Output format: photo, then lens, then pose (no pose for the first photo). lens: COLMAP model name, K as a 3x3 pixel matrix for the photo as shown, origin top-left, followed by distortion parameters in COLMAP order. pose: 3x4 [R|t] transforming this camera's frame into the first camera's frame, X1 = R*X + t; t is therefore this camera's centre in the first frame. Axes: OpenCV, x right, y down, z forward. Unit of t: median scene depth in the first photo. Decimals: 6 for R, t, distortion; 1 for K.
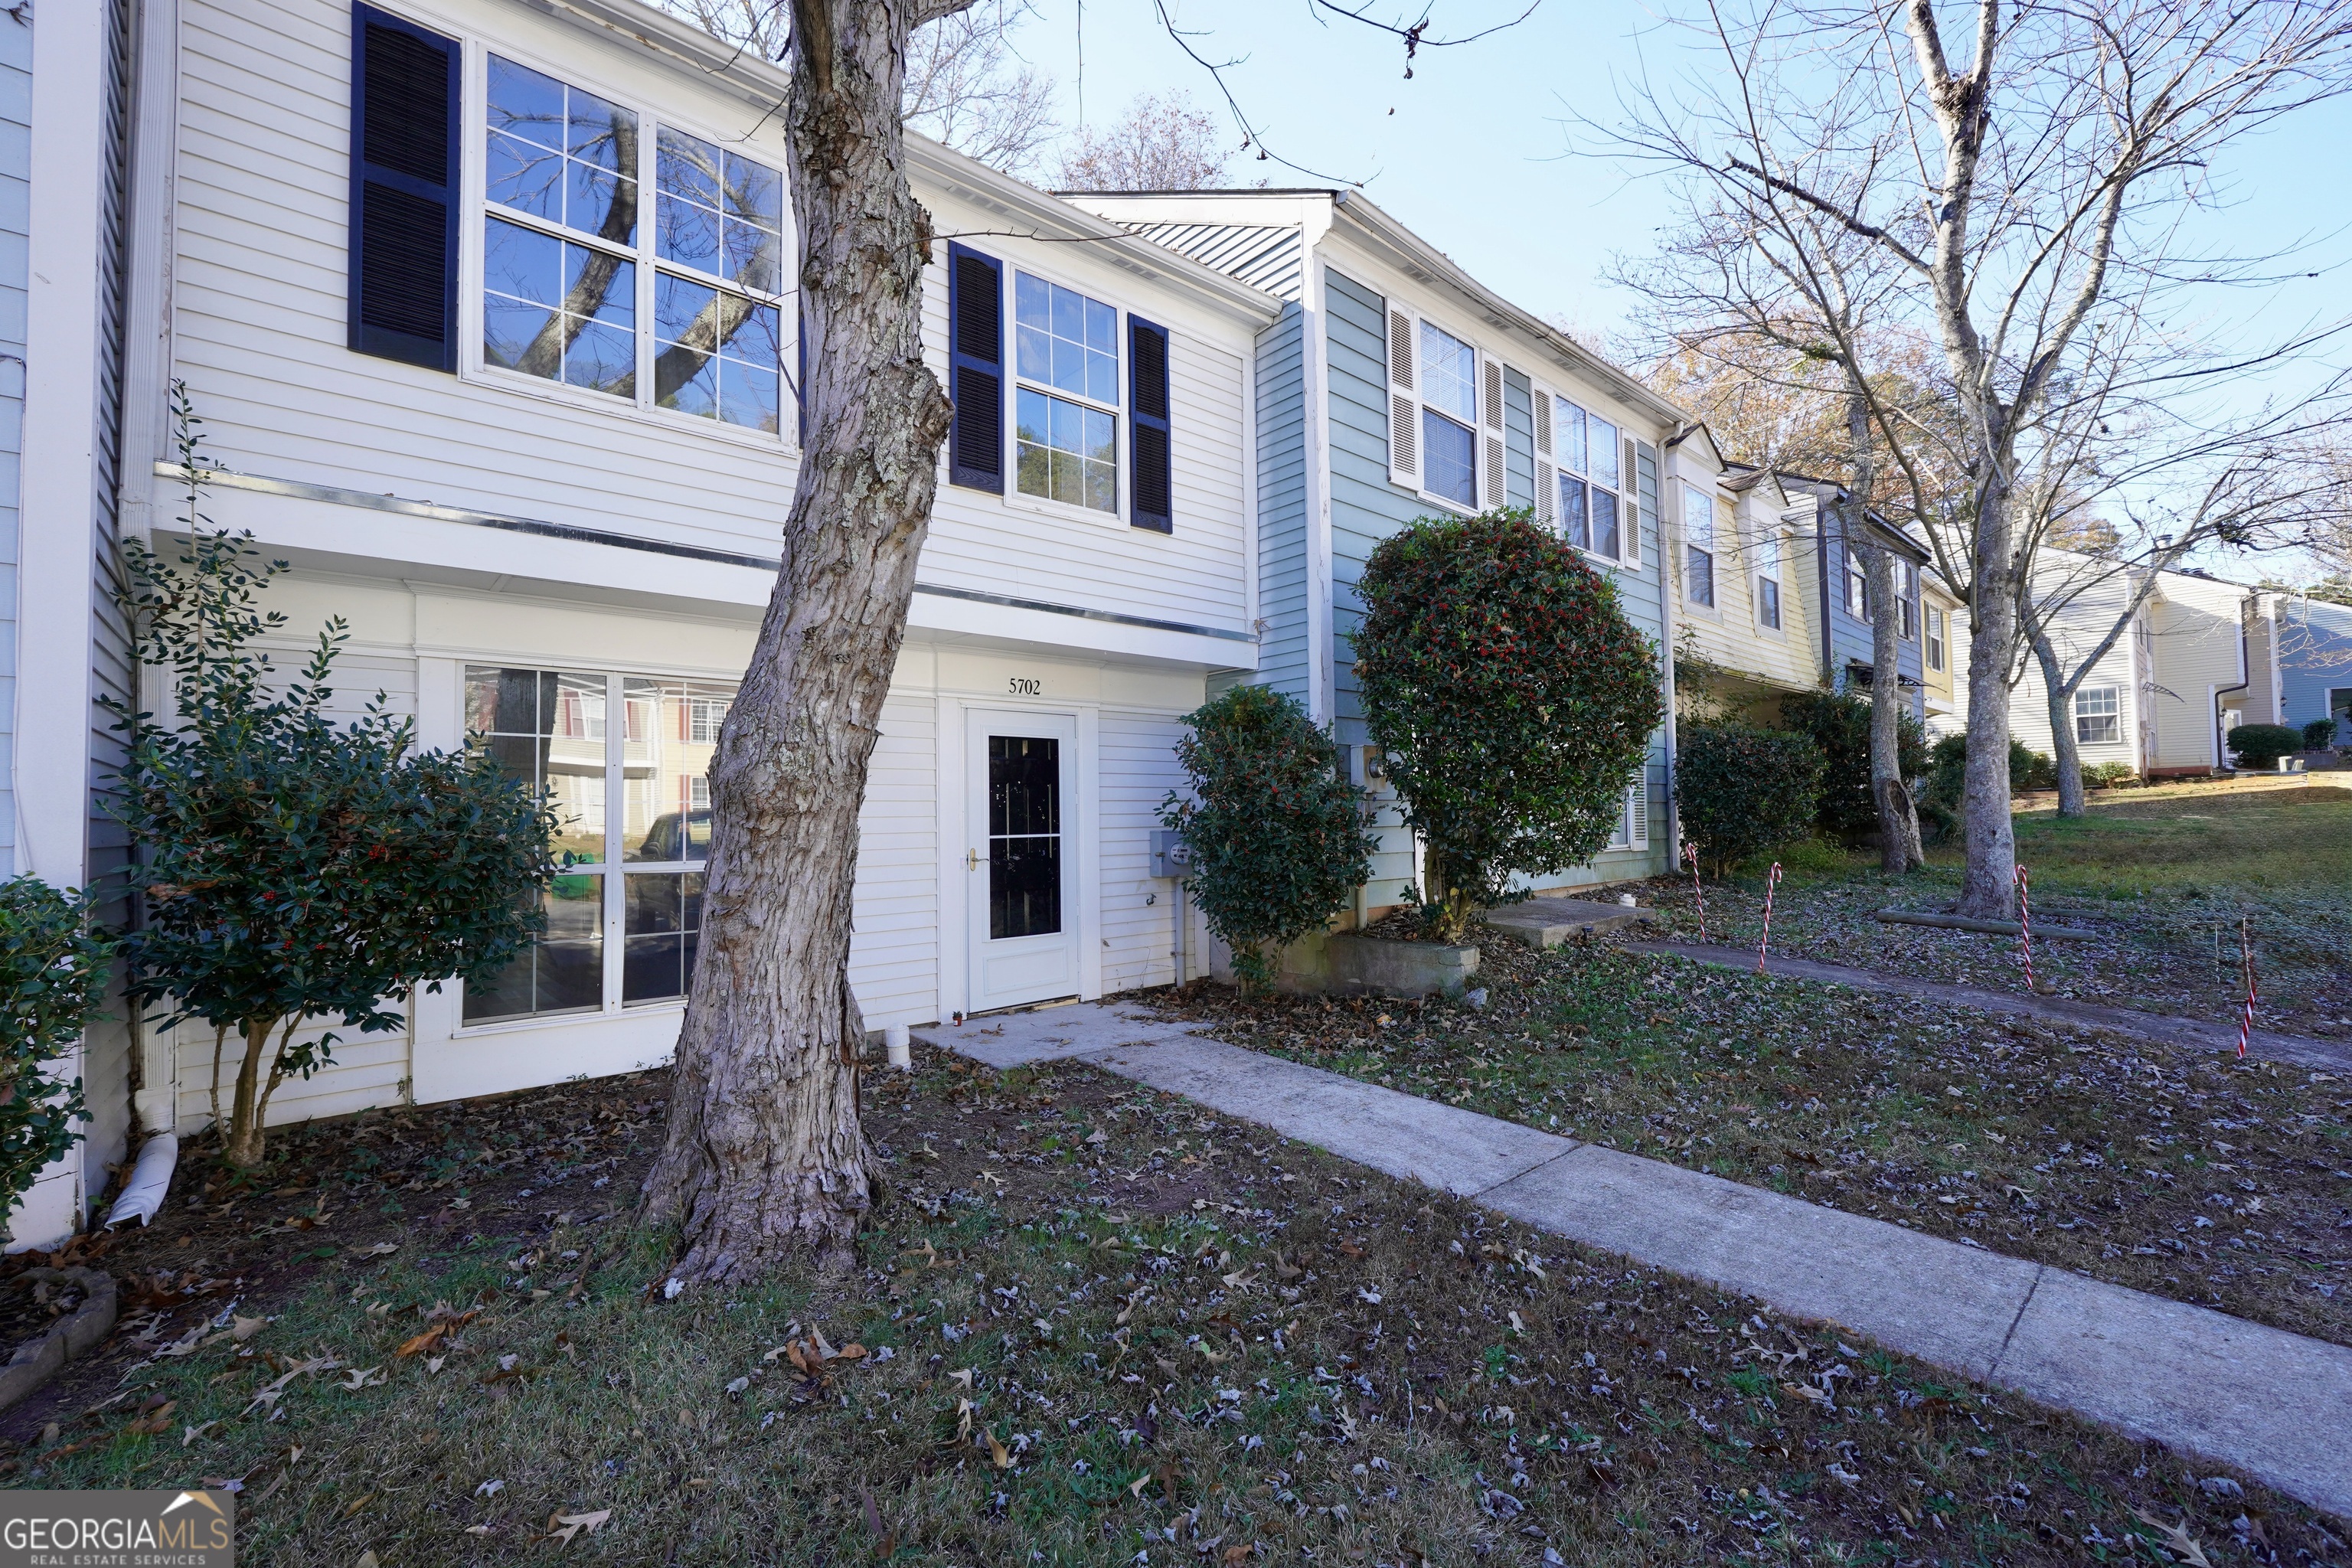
lens RADIAL K [[982.8, 0, 1164.0], [0, 982.8, 784.3], [0, 0, 1]] dist [-0.022078, 0.008198]
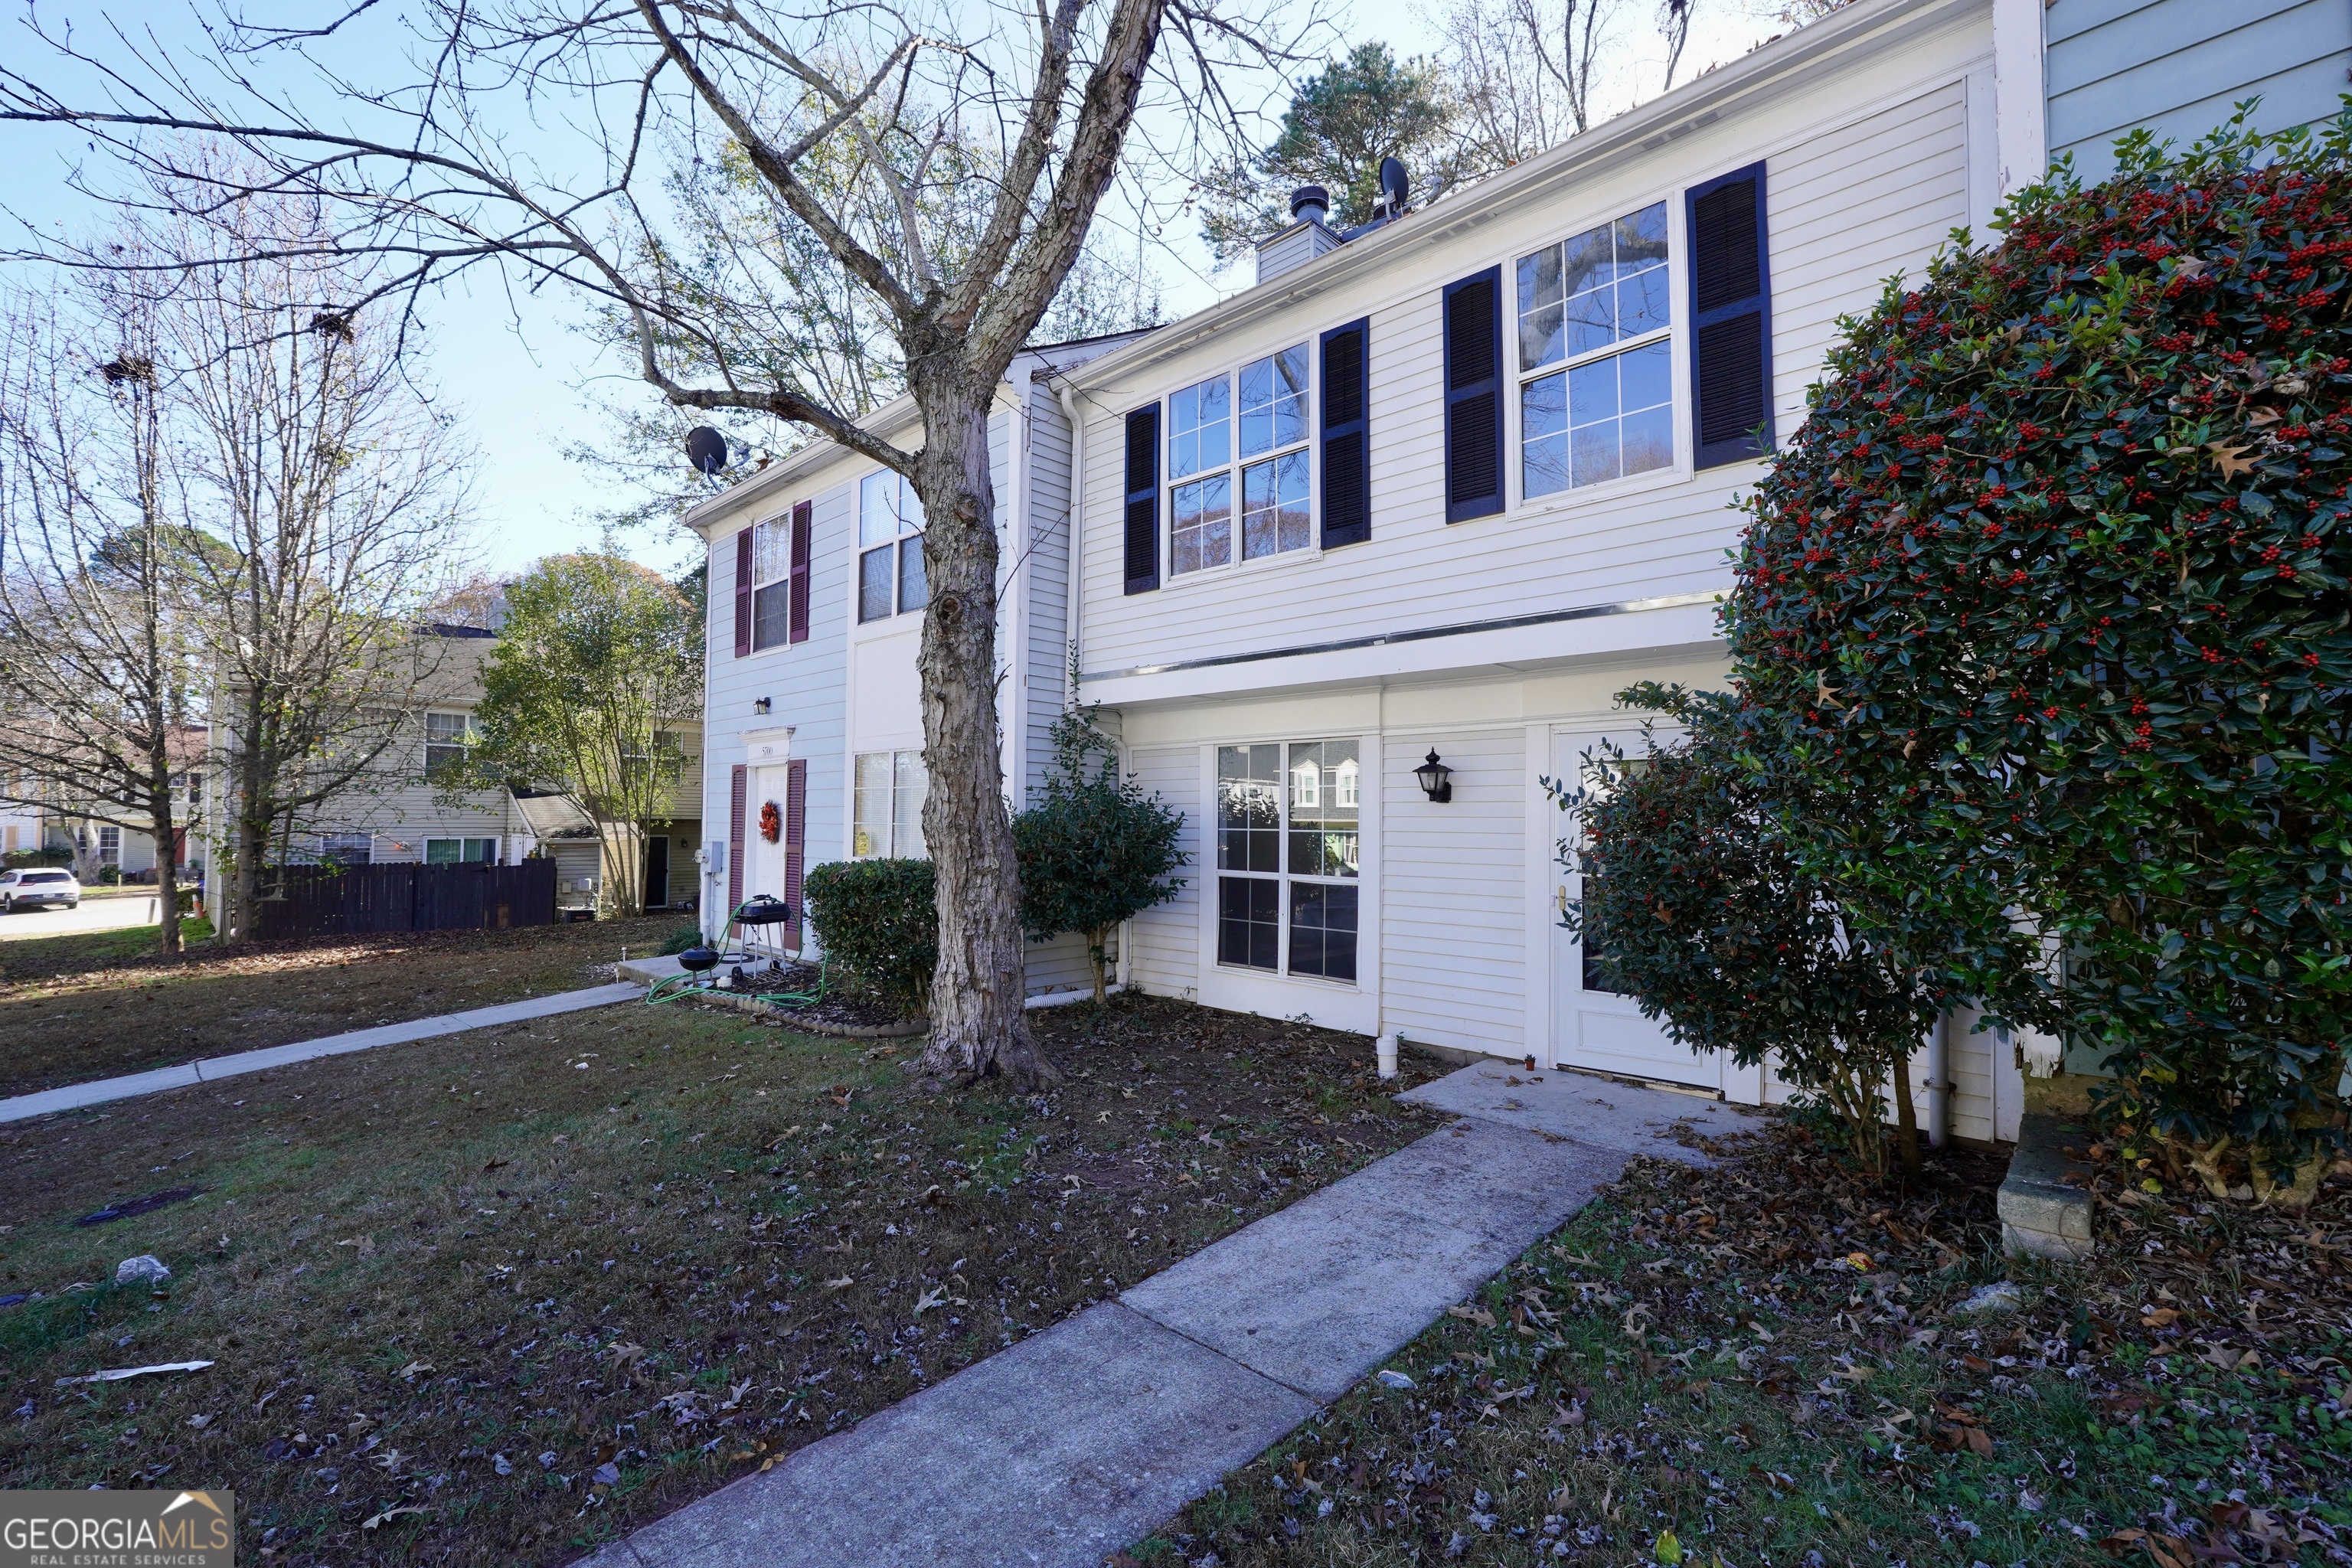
lens RADIAL K [[982.8, 0, 1164.0], [0, 982.8, 784.3], [0, 0, 1]] dist [-0.022078, 0.008198]
pose [[0.105615, -0.024231, -0.994112, 0.731595], [0.022391, 0.999508, -0.021983, -0.019389], [0.994155, -0.019937, 0.106105, 0.572098]]
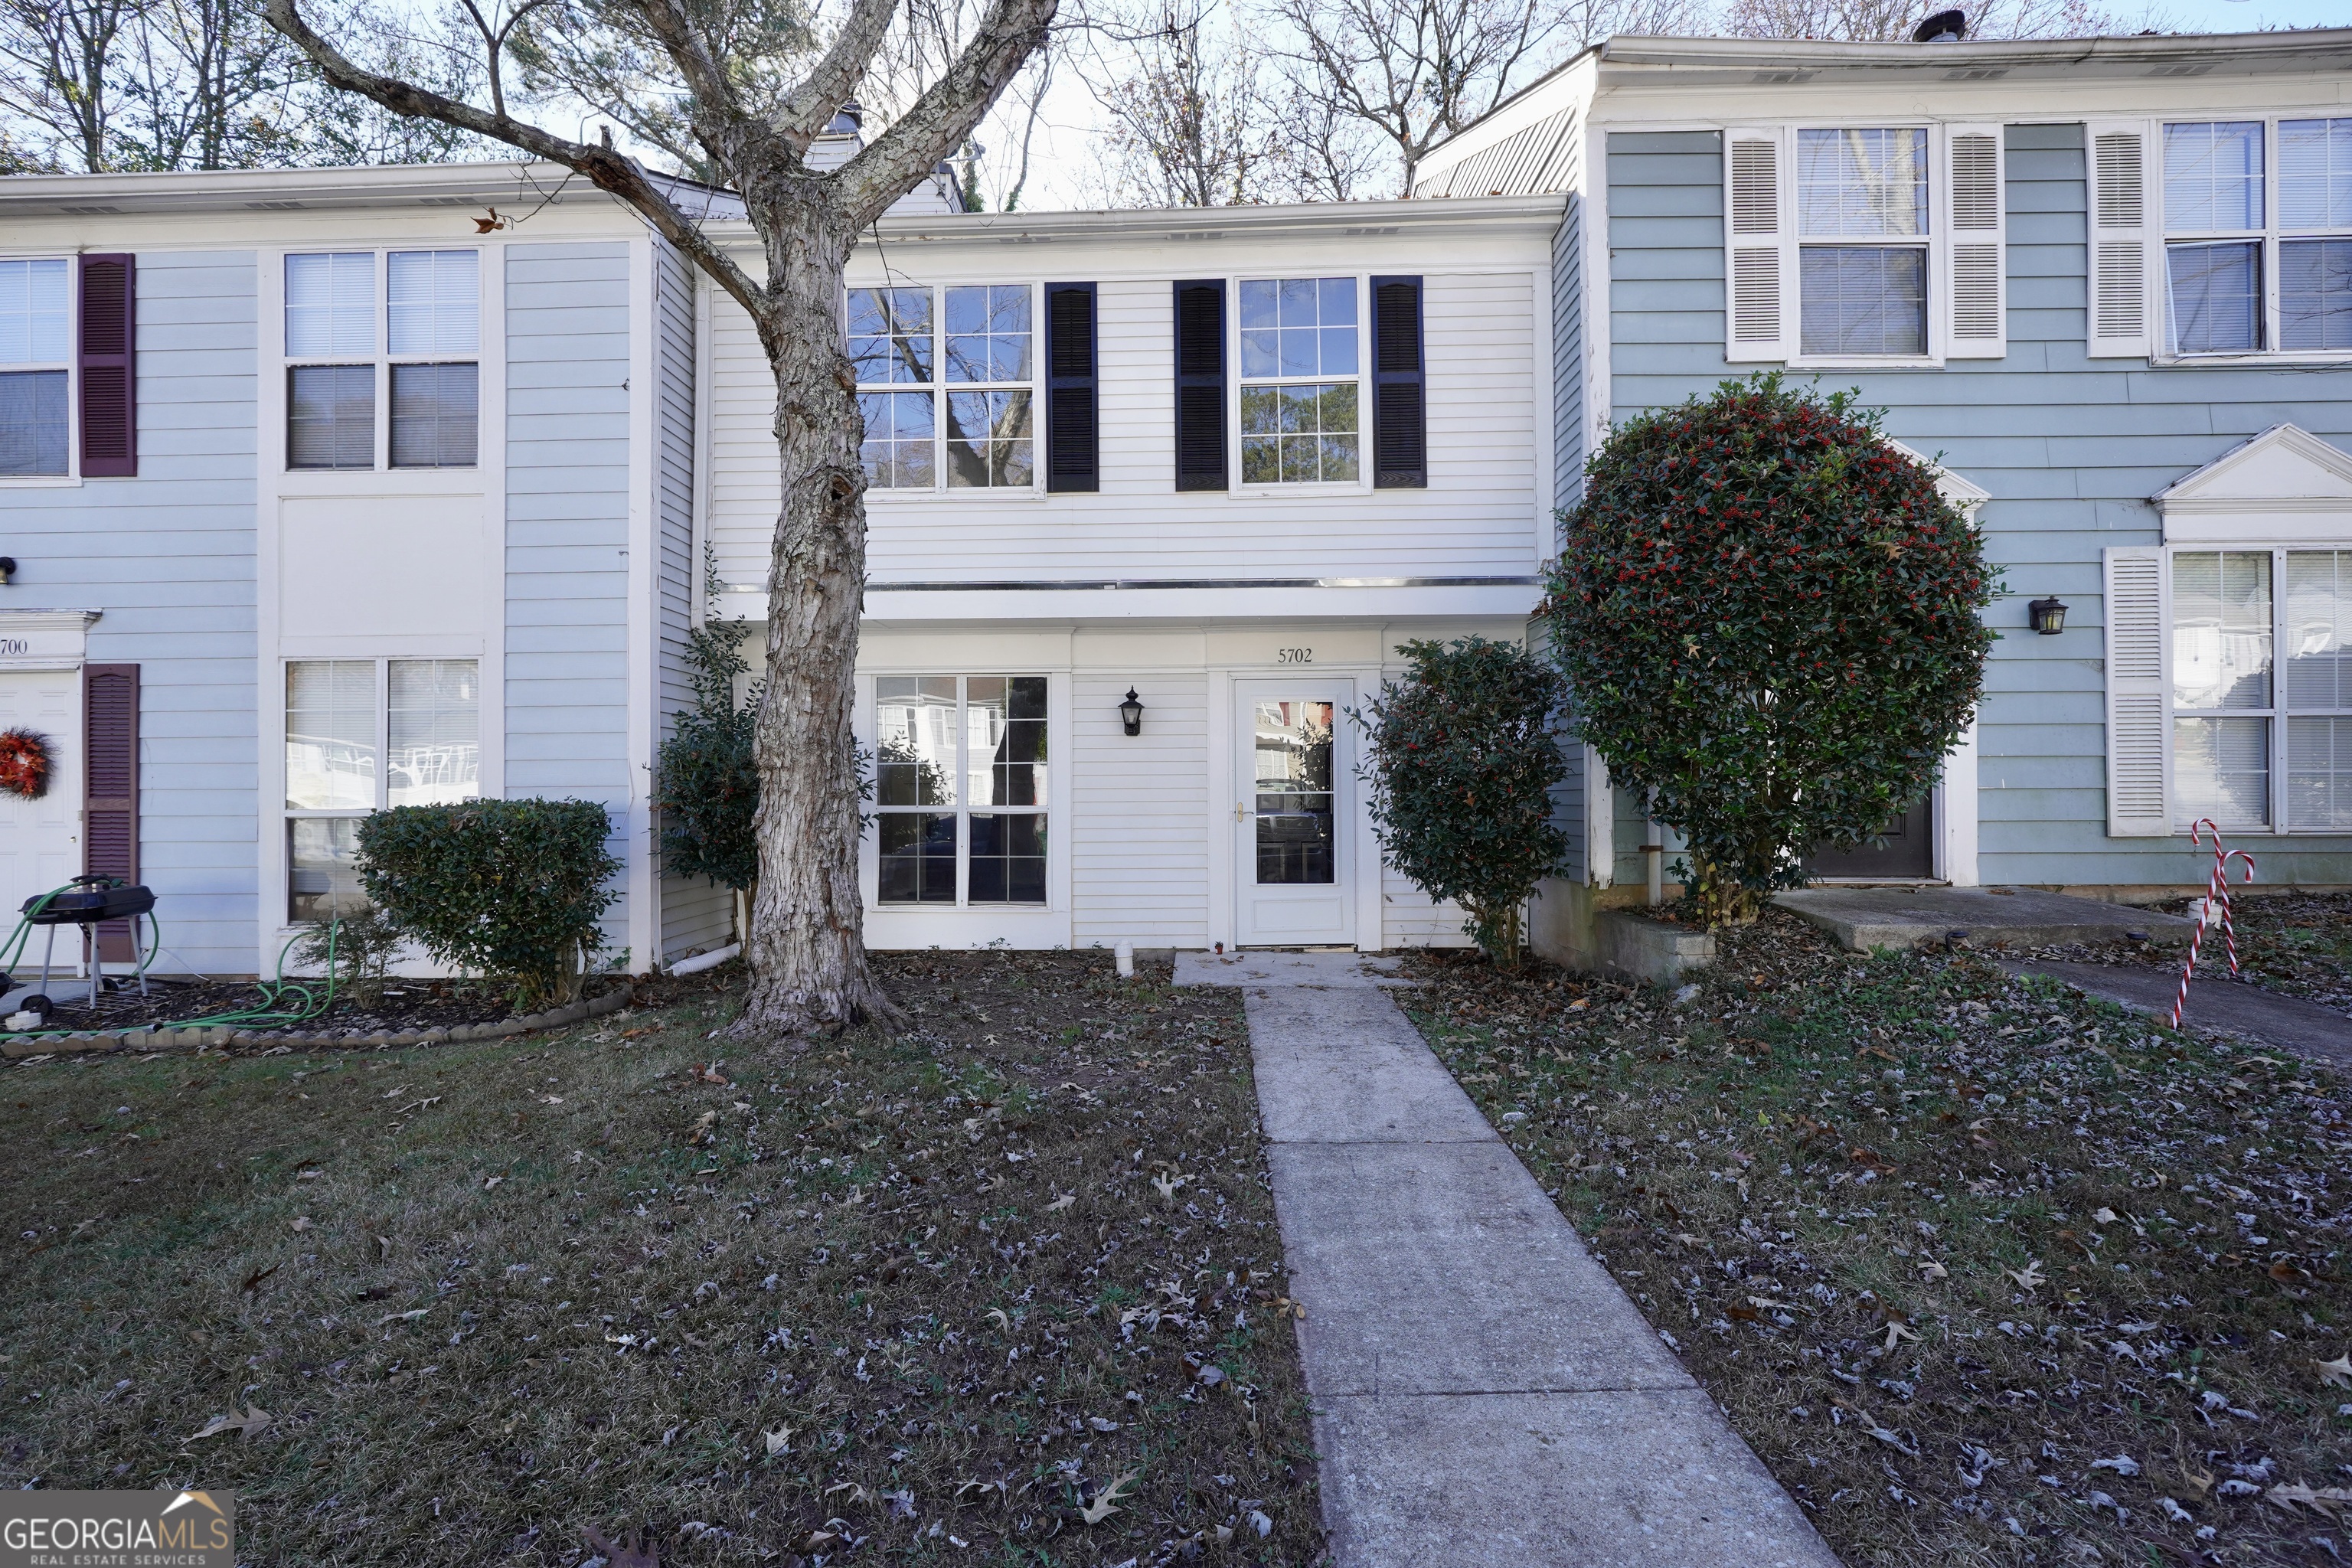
lens RADIAL K [[982.8, 0, 1164.0], [0, 982.8, 784.3], [0, 0, 1]] dist [-0.022078, 0.008198]
pose [[0.738606, 0.006080, -0.674110, 0.546730], [0.018325, 0.999409, 0.029092, 0.009802], [0.673888, -0.033840, 0.738058, 0.106101]]
